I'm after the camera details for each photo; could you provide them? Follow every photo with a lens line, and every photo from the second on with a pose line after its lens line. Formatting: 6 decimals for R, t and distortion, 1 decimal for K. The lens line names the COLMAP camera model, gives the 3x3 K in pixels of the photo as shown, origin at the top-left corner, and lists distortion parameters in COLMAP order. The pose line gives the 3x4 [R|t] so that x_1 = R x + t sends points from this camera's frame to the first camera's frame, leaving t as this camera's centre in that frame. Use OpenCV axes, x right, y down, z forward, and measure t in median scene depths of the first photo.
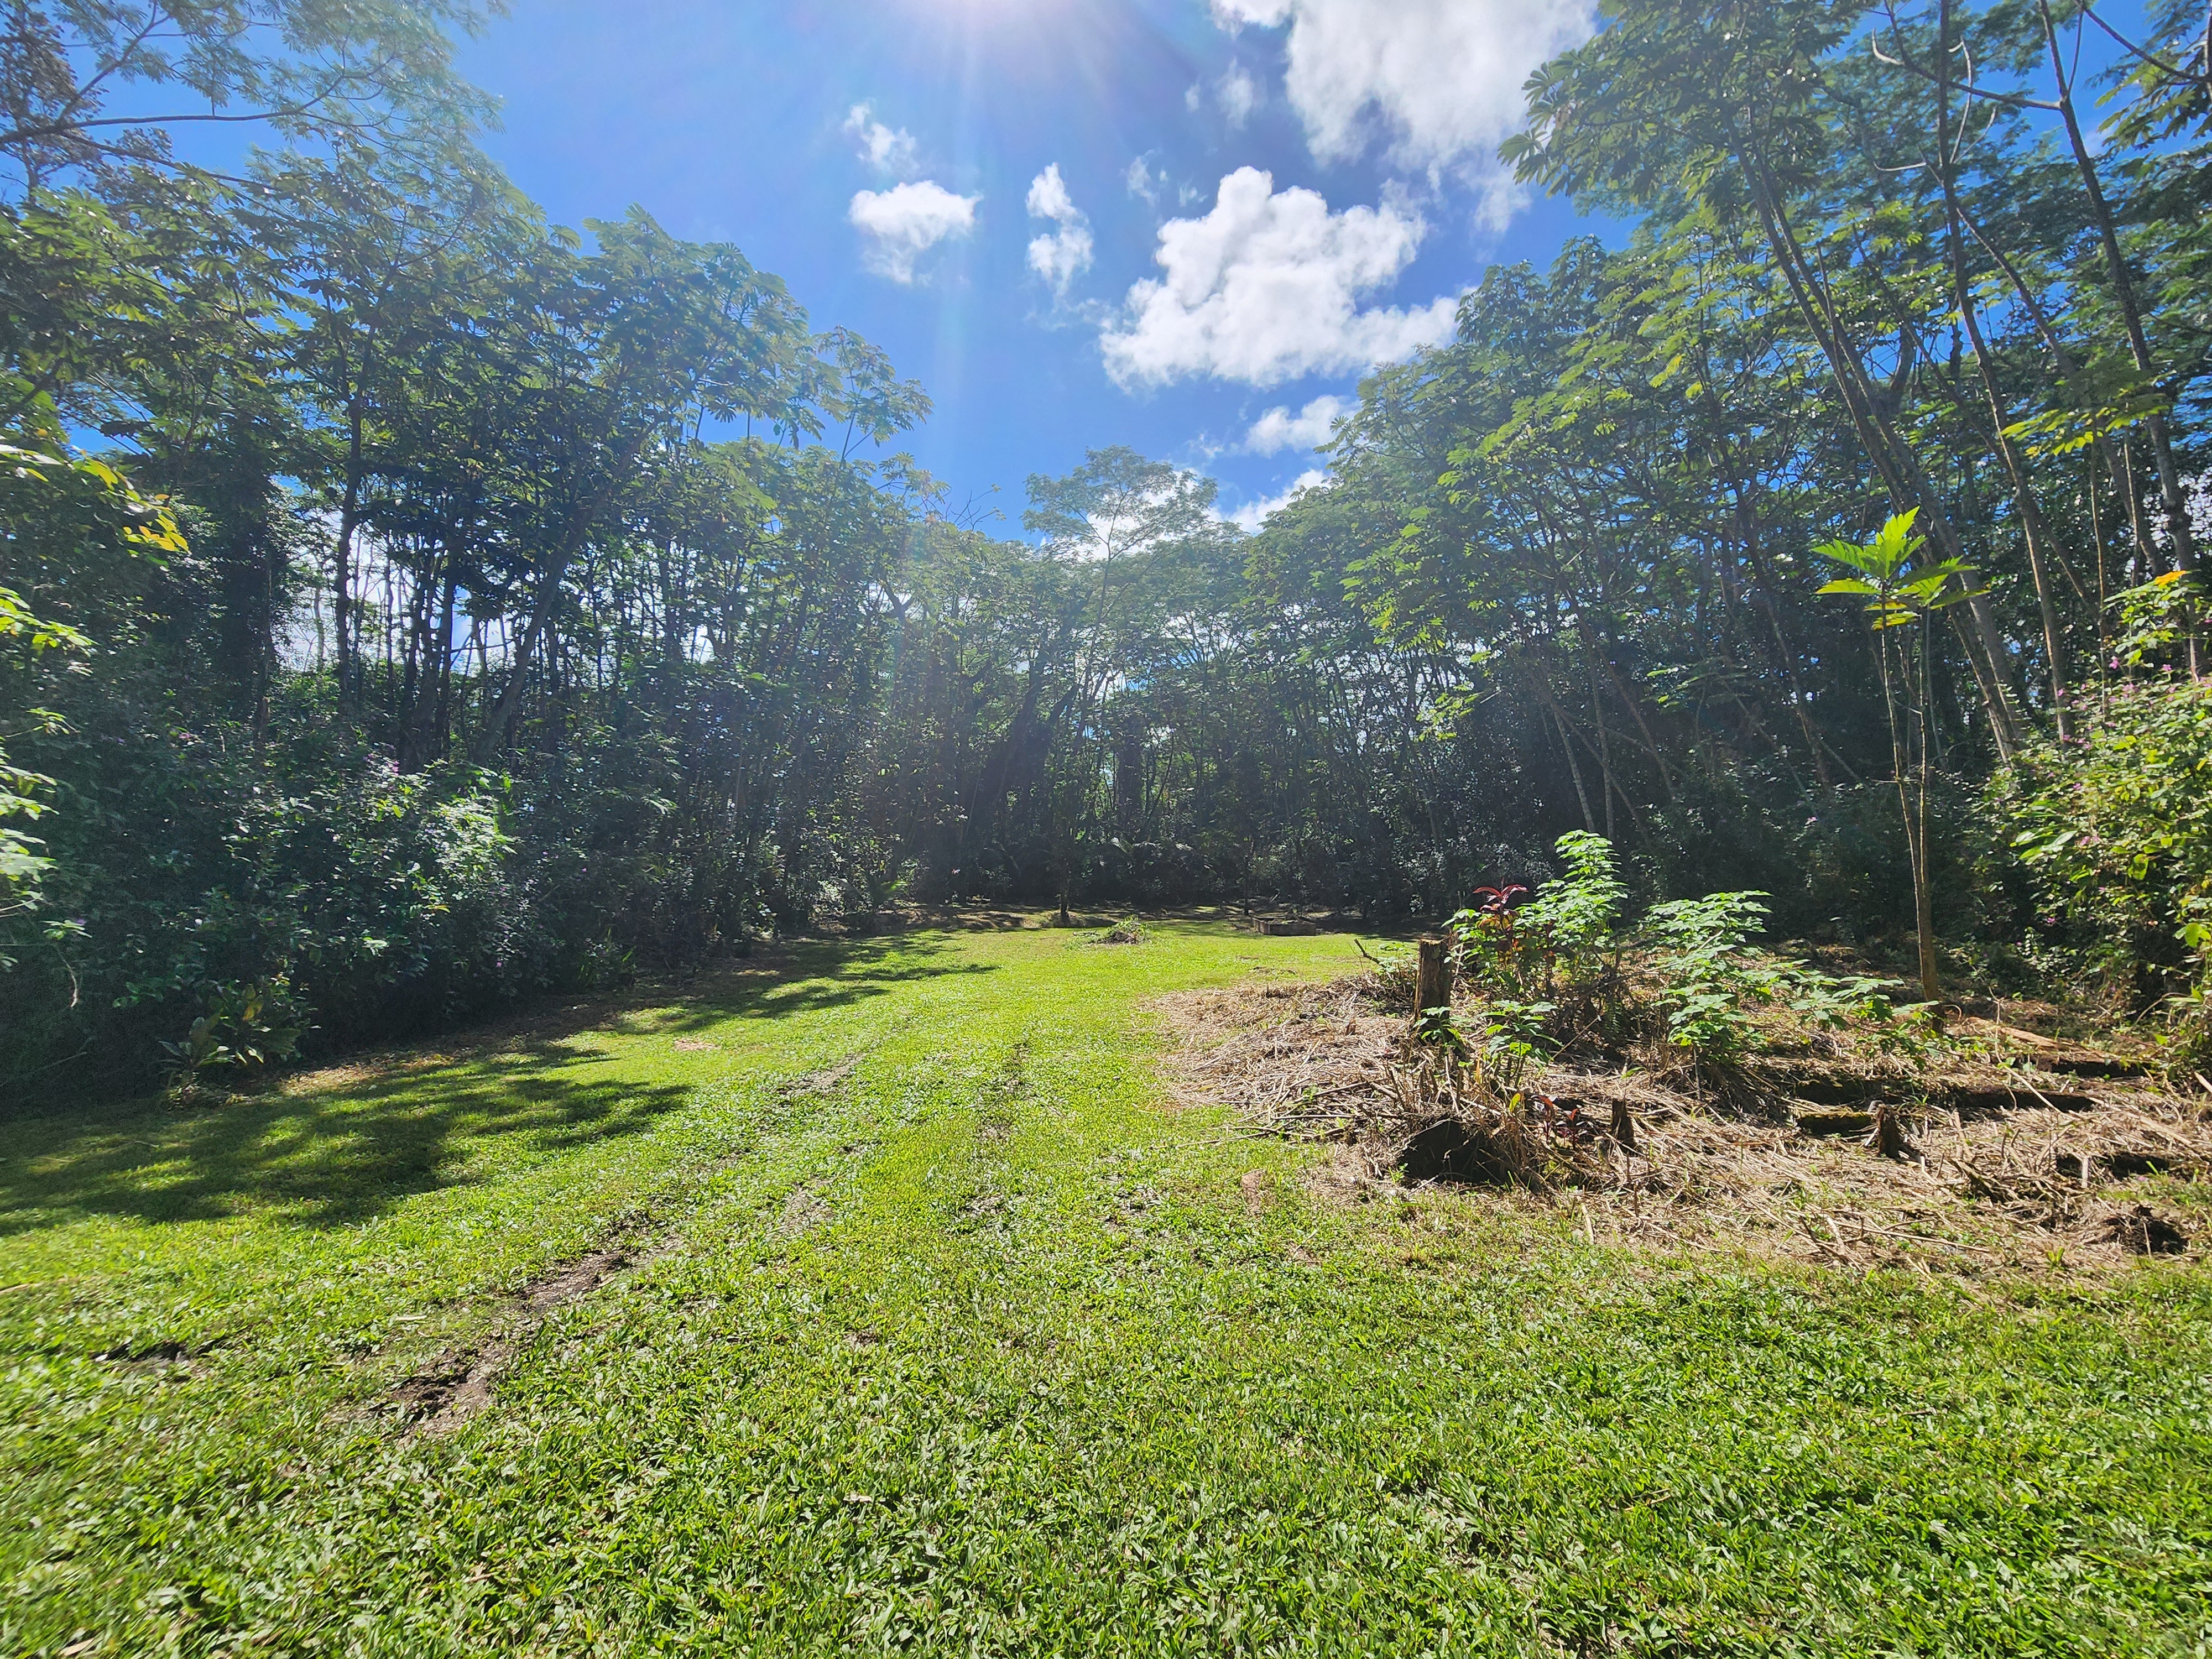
lens RADIAL K [[895.5, 0, 1128.5], [0, 895.5, 821.7], [0, 0, 1]] dist [-0.003513, 0.000897]
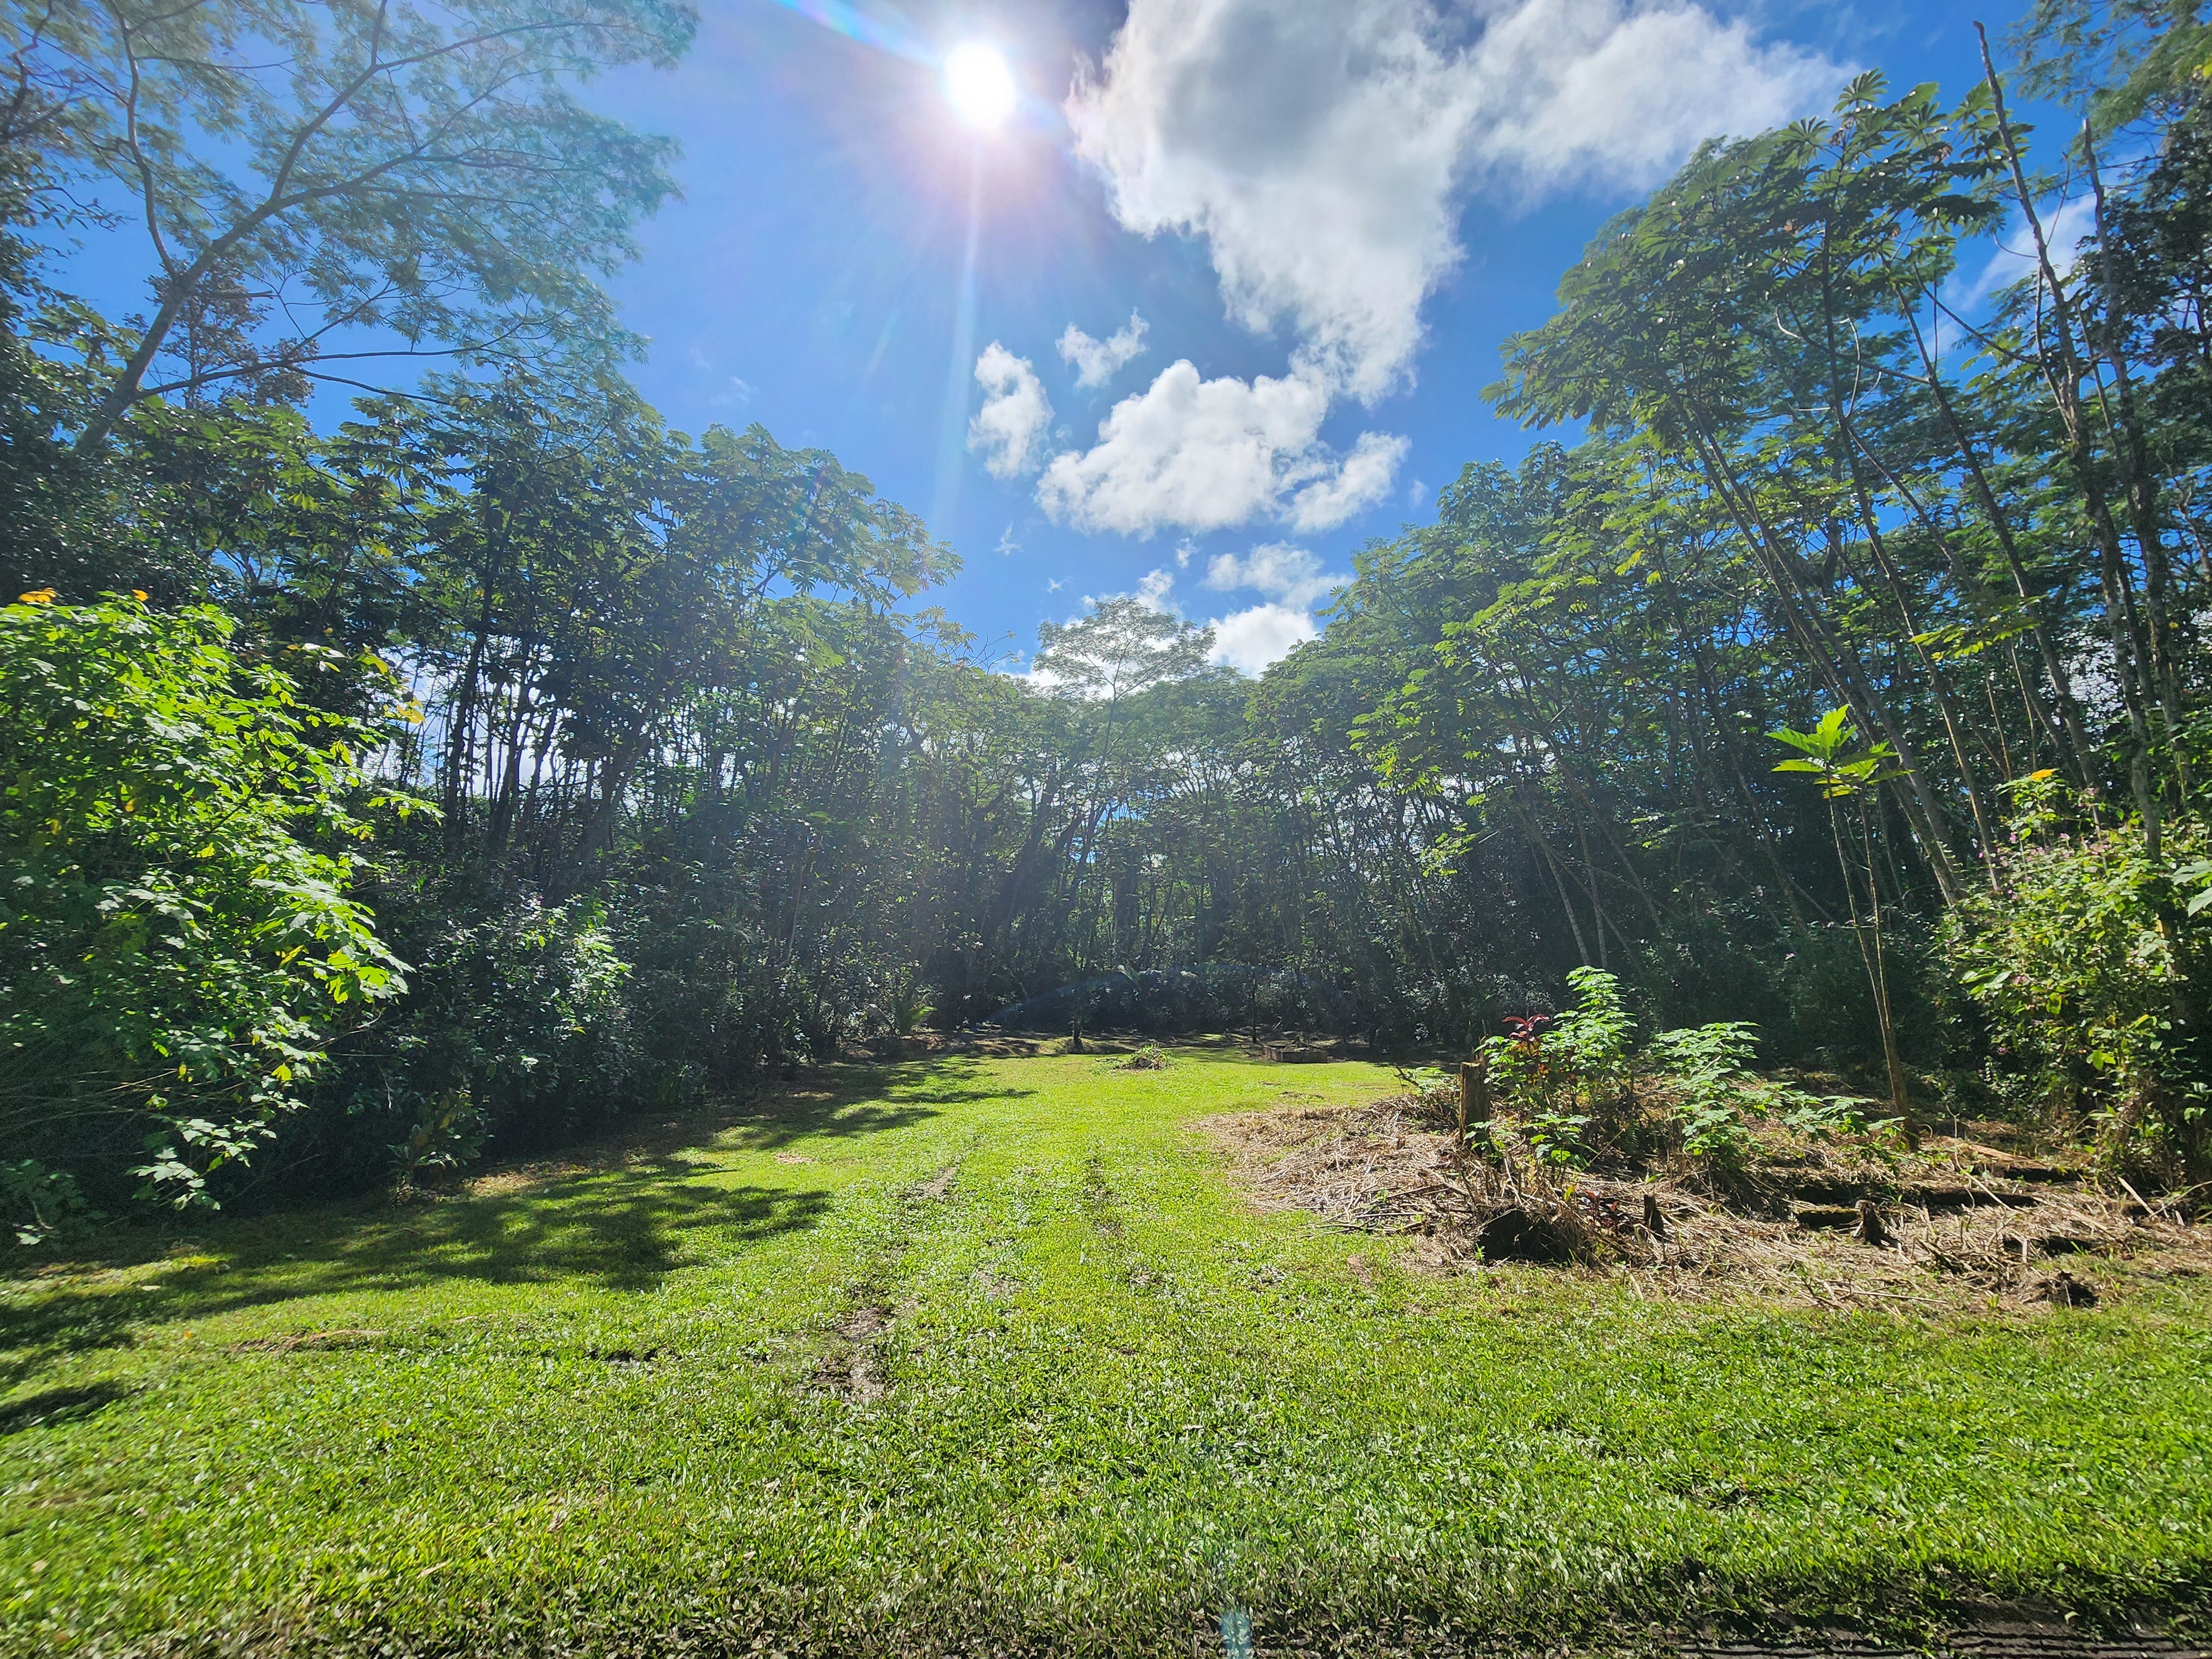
lens RADIAL K [[895.5, 0, 1122.7], [0, 895.5, 818.7], [0, 0, 1]] dist [-0.003513, 0.000897]
pose [[0.999885, 0.009349, 0.011916, -0.081849], [-0.007574, 0.989957, -0.141167, -0.008704], [-0.013116, 0.141061, 0.989914, -0.116893]]
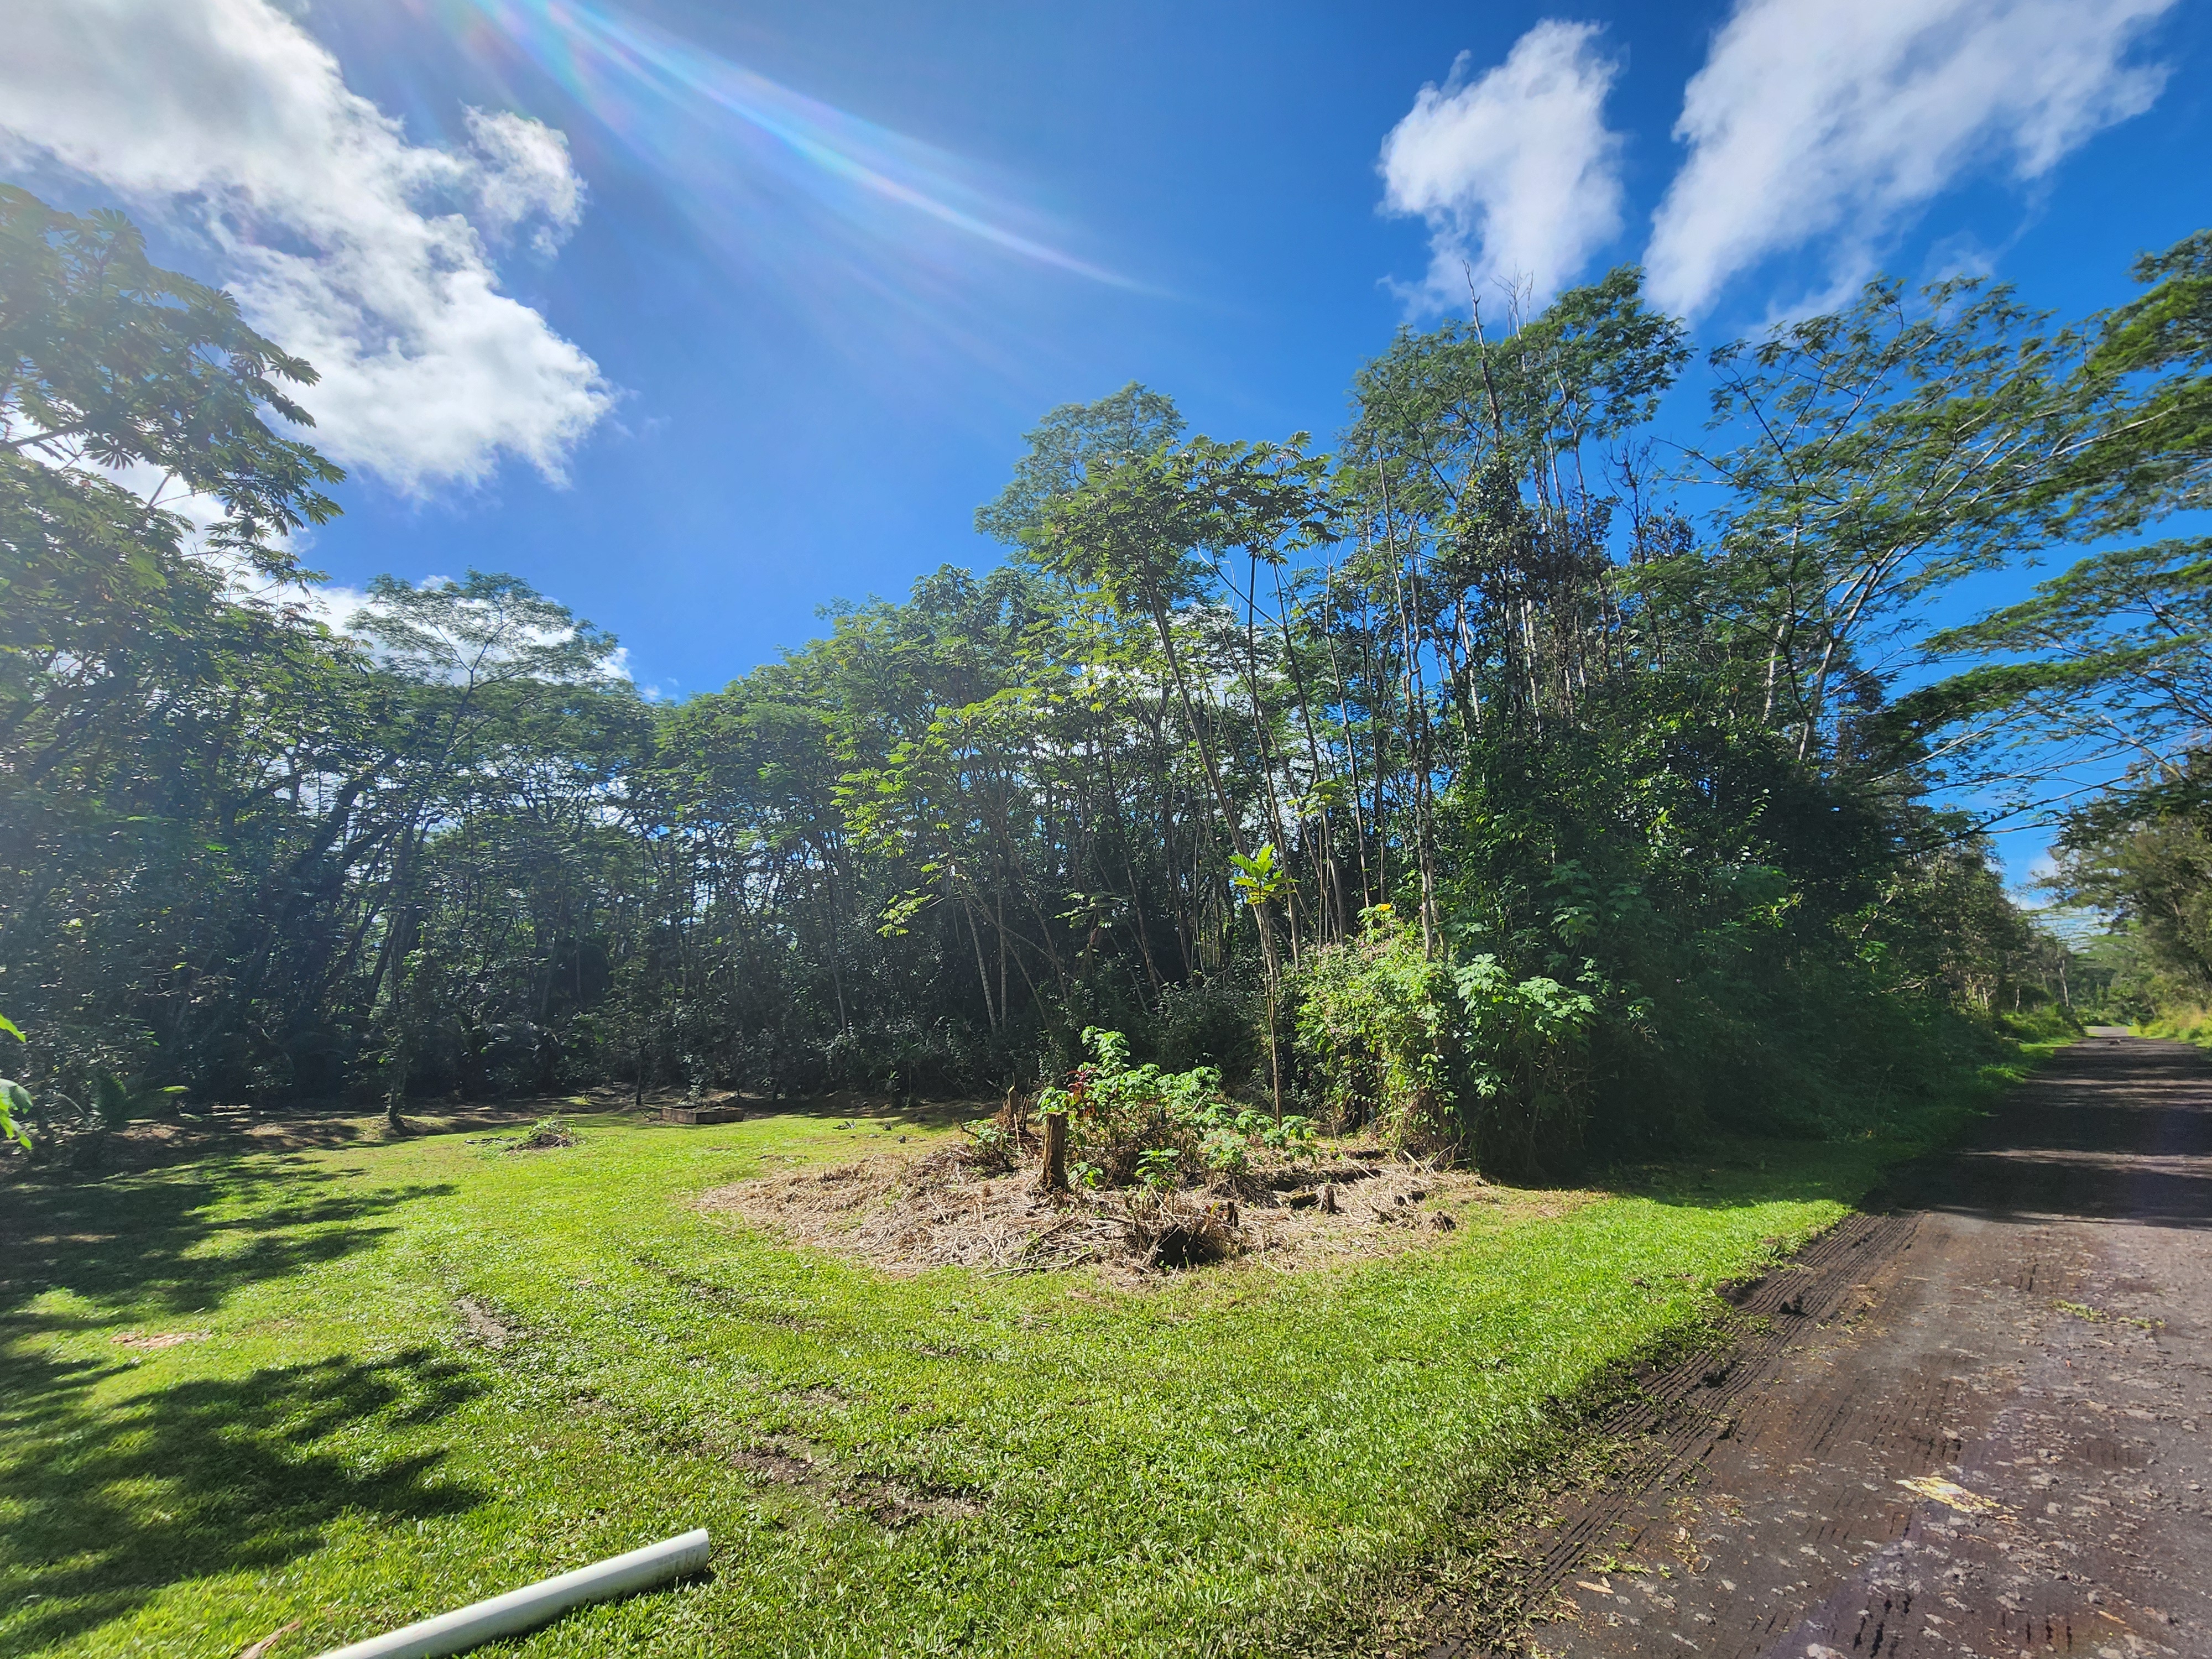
lens RADIAL K [[895.5, 0, 1094.0], [0, 895.5, 816.0], [0, 0, 1]] dist [-0.003513, 0.000897]
pose [[0.757167, 0.141360, 0.637743, -0.350715], [-0.013788, 0.979545, -0.200754, -0.022868], [-0.653076, 0.143211, 0.743628, -0.075652]]
